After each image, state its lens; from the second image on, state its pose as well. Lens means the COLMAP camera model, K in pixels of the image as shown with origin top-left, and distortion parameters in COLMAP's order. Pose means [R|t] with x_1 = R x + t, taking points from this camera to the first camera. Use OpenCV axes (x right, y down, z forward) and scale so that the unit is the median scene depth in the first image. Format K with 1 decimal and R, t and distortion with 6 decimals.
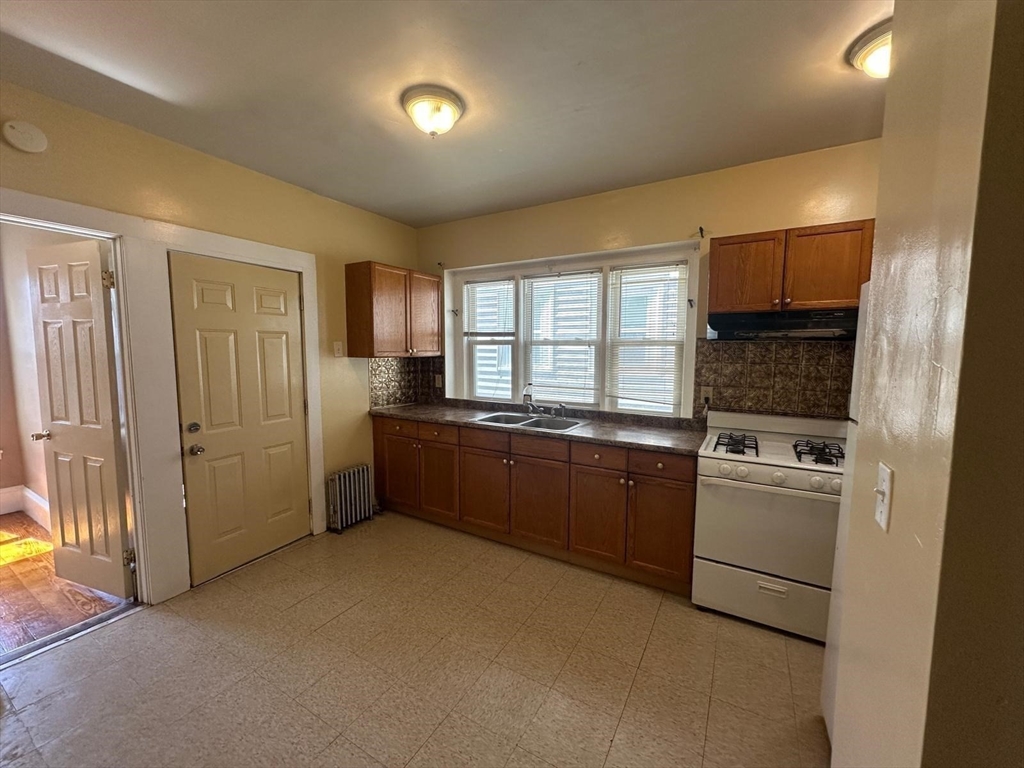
lens RADIAL K [[407.8, 0, 513.6], [0, 407.8, 385.4], [0, 0, 1]] dist [-0.000612, -0.000106]
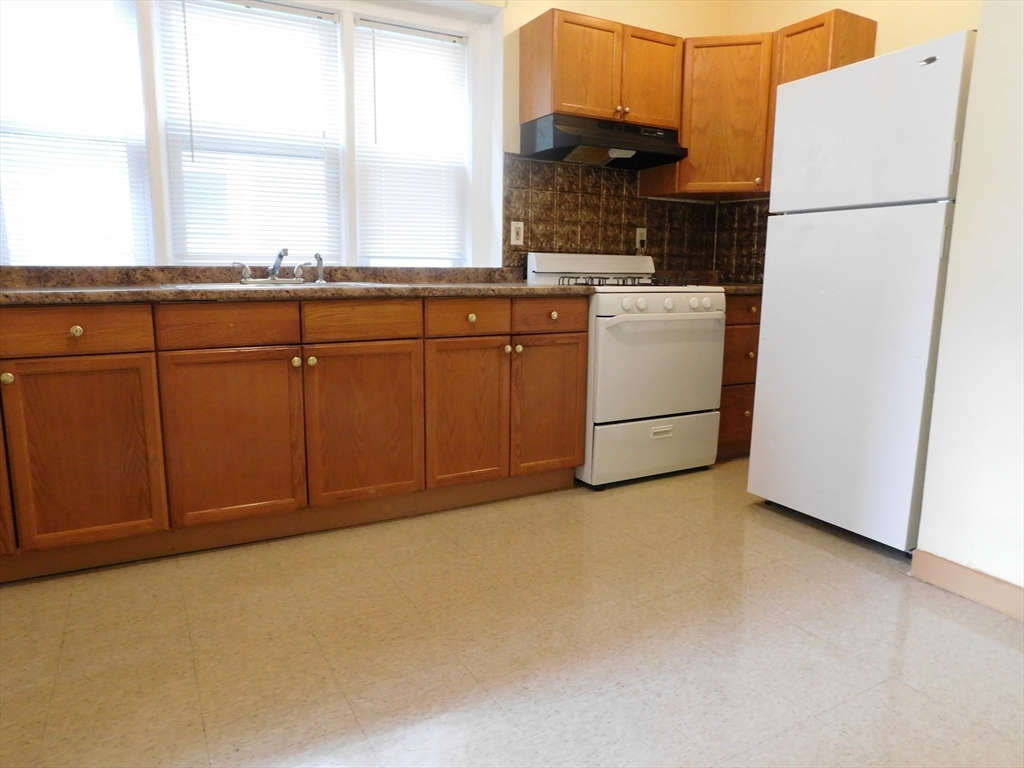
lens RADIAL K [[671.4, 0, 513.2], [0, 671.4, 380.6], [0, 0, 1]] dist [-0.065639, 0.050909]
pose [[0.514784, -0.144354, 0.845080, -0.484724], [0.073205, 0.989524, 0.124434, 0.111986], [-0.854189, -0.002193, 0.519958, 0.318245]]
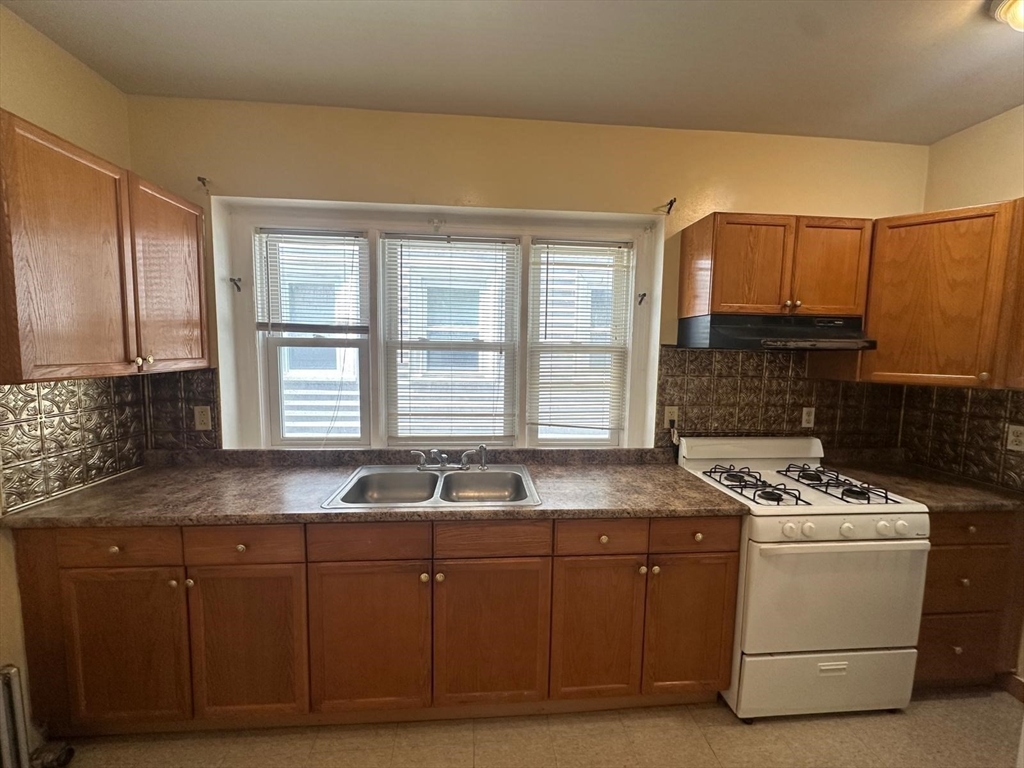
lens RADIAL K [[407.8, 0, 514.5], [0, 407.8, 384.5], [0, 0, 1]] dist [-0.000612, -0.000106]
pose [[0.818916, -0.042396, 0.572345, -0.184657], [0.039534, 0.999066, 0.017440, -0.054179], [-0.572550, 0.008346, 0.819828, 0.439200]]
